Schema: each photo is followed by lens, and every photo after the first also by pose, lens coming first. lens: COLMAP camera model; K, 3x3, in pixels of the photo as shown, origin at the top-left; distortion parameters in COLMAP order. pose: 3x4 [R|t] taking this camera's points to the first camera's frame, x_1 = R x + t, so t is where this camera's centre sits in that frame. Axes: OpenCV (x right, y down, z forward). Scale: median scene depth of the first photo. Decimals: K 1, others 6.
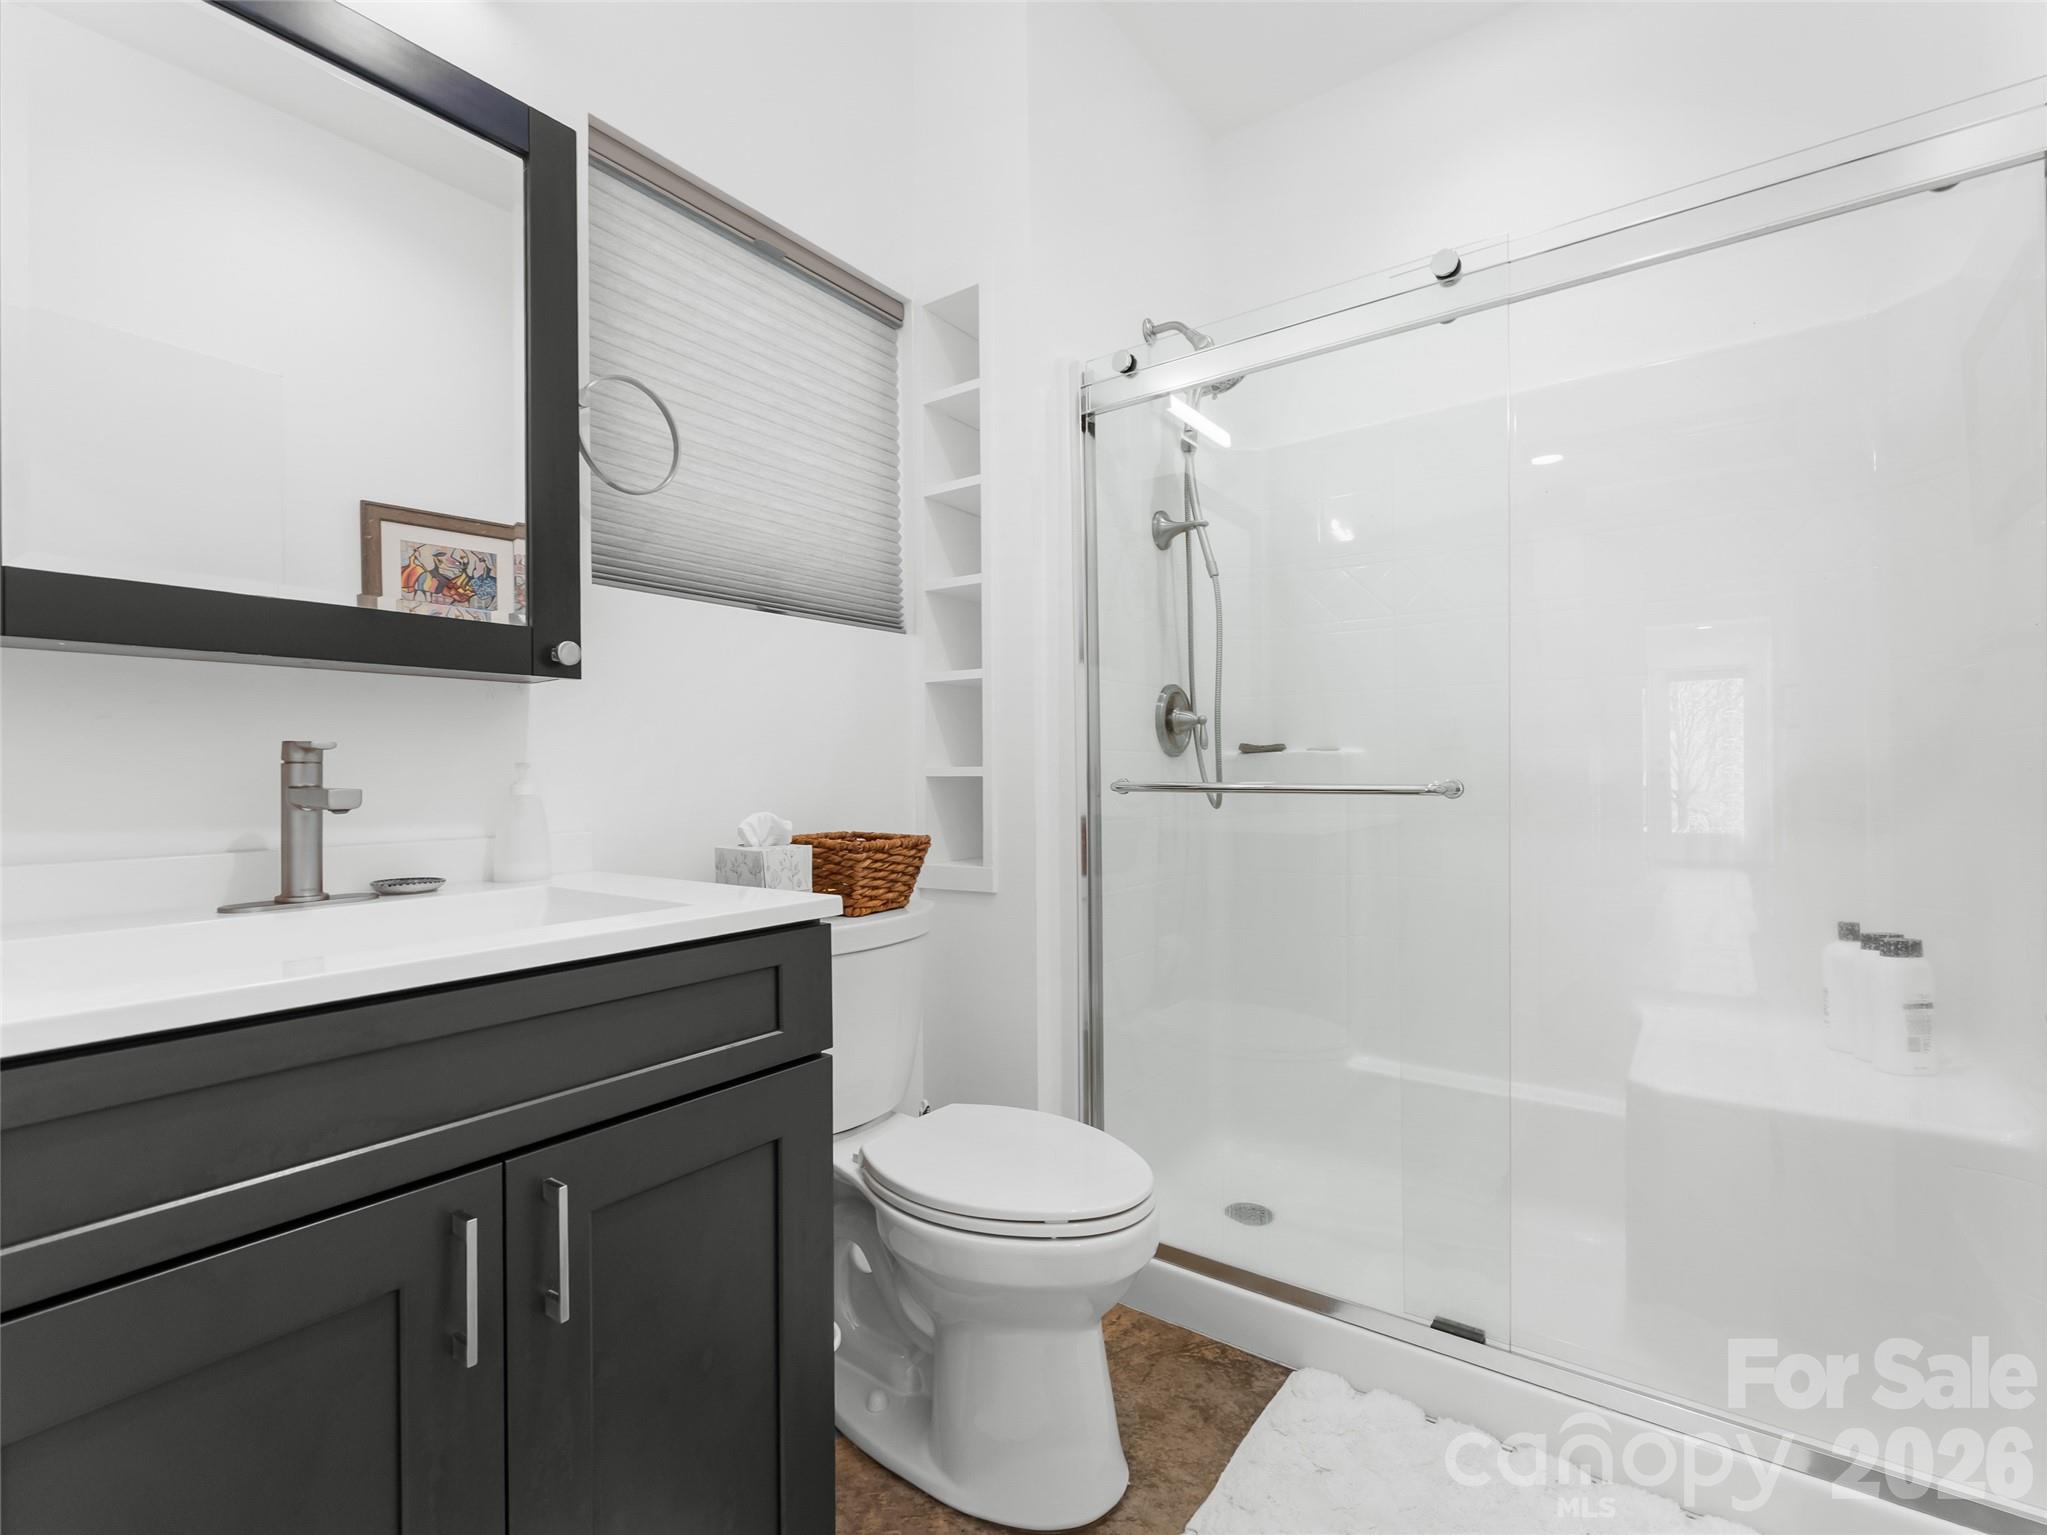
lens RADIAL K [[933.1, 0, 1023.5], [0, 933.1, 767.5], [0, 0, 1]] dist [0.000433, -0.000364]
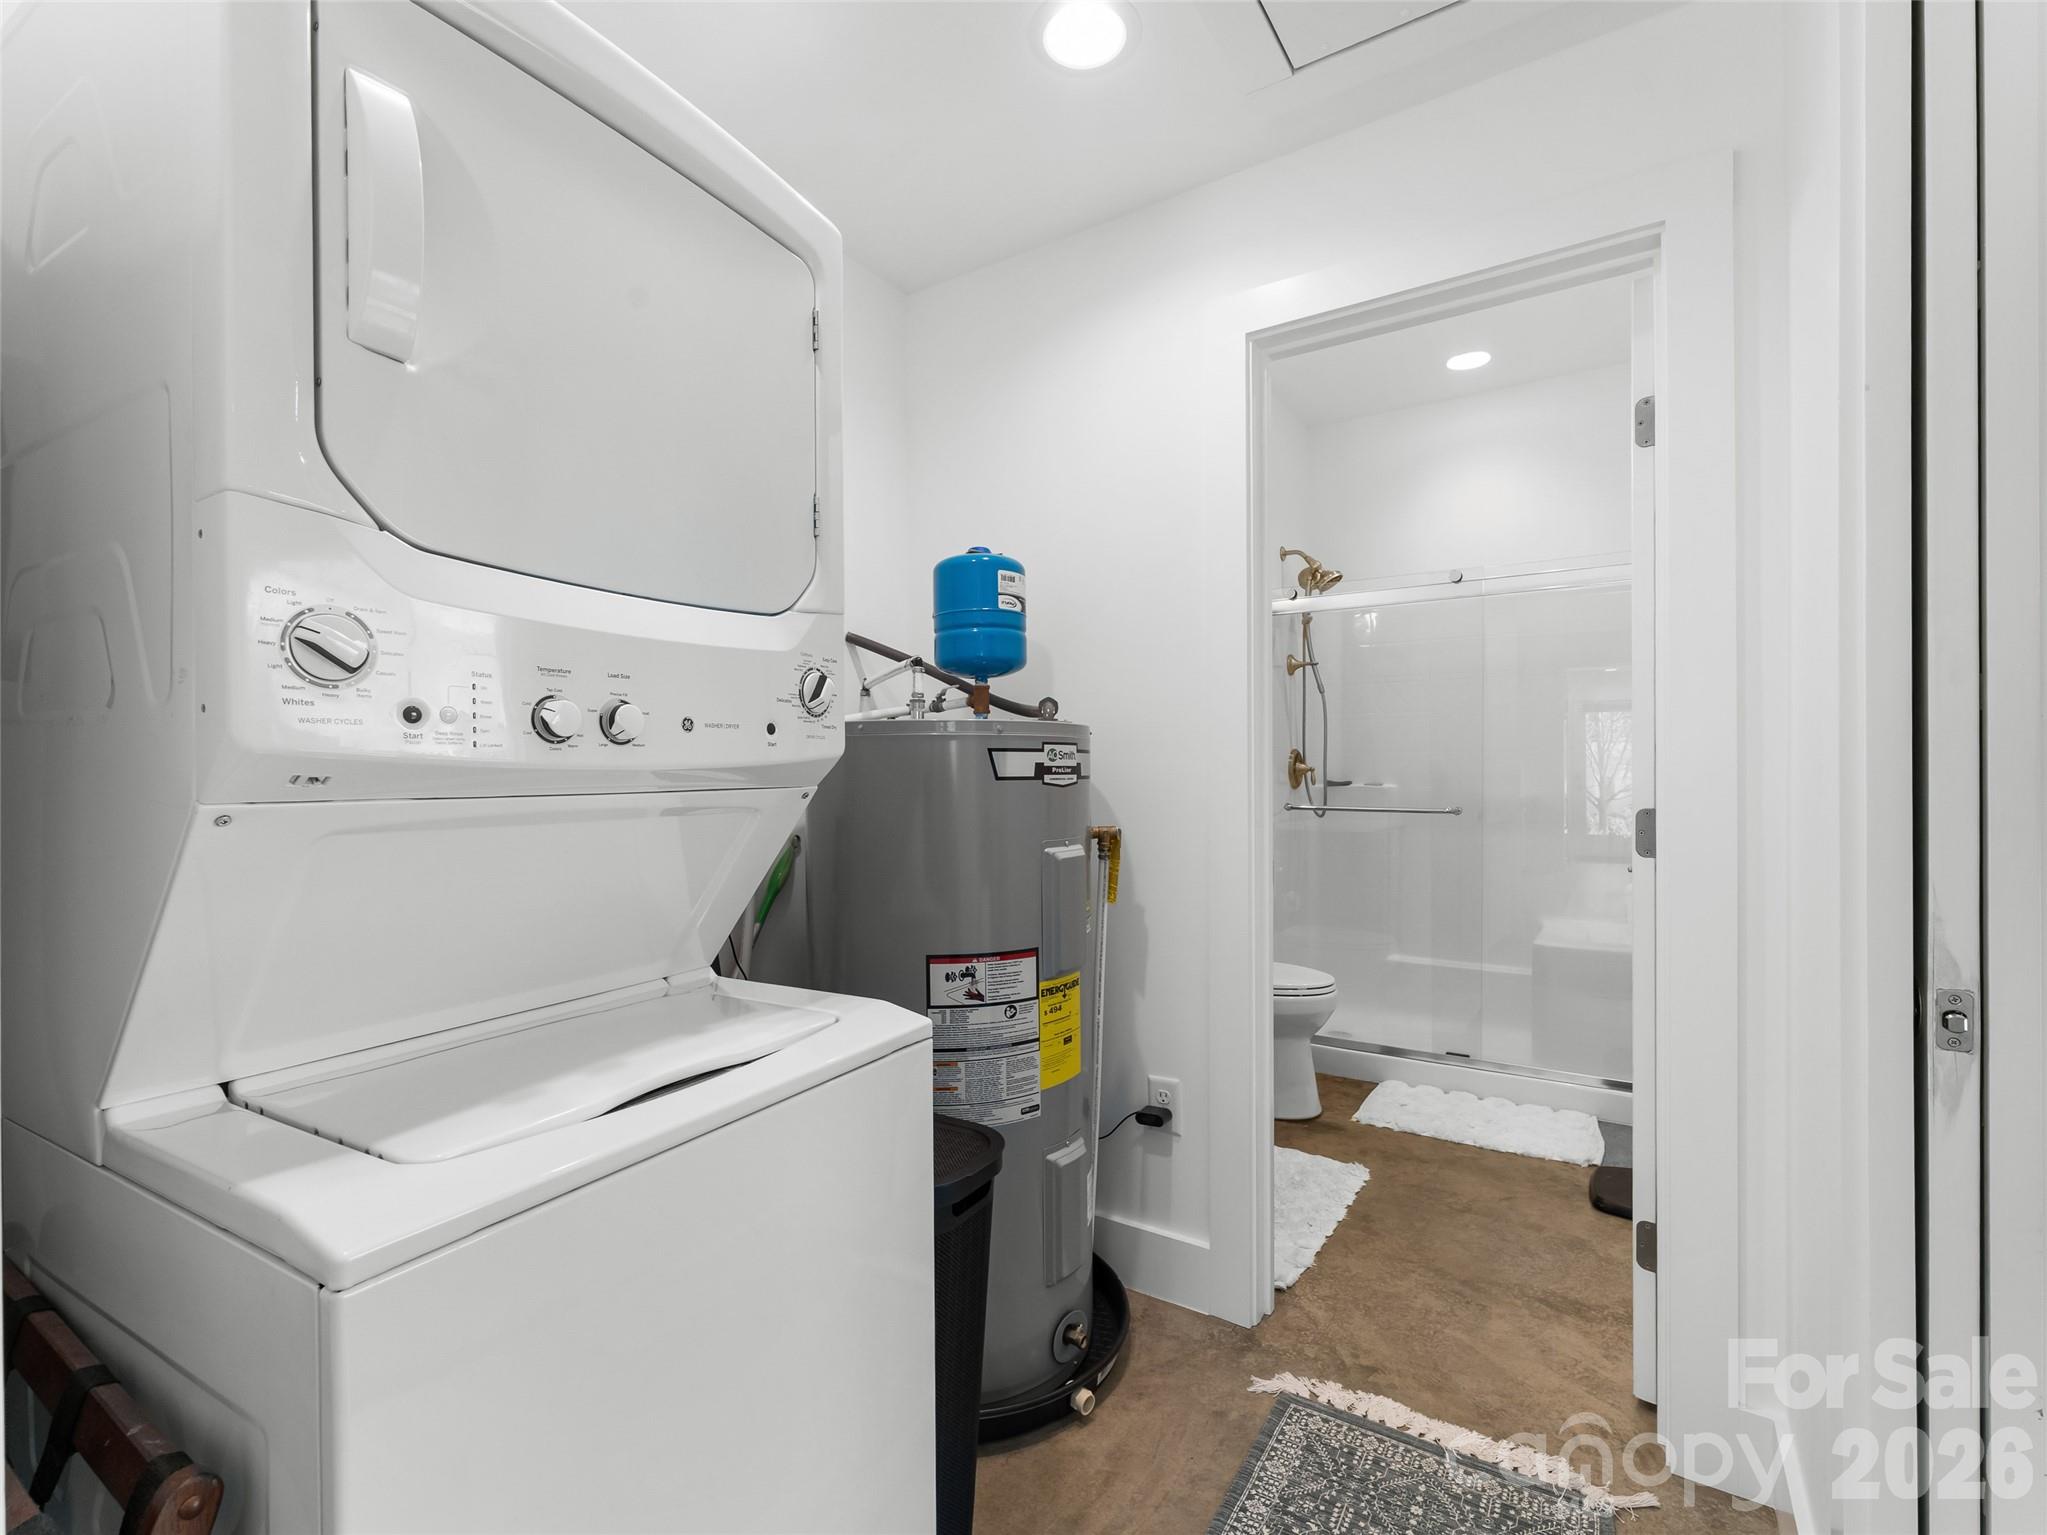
lens RADIAL K [[933.1, 0, 1023.5], [0, 933.1, 767.5], [0, 0, 1]] dist [0.000433, -0.000364]
pose [[0.998669, 0.005916, 0.051231, -0.464887], [-0.005853, 0.999982, -0.001389, -0.048258], [-0.051239, 0.001088, 0.998686, -0.792936]]
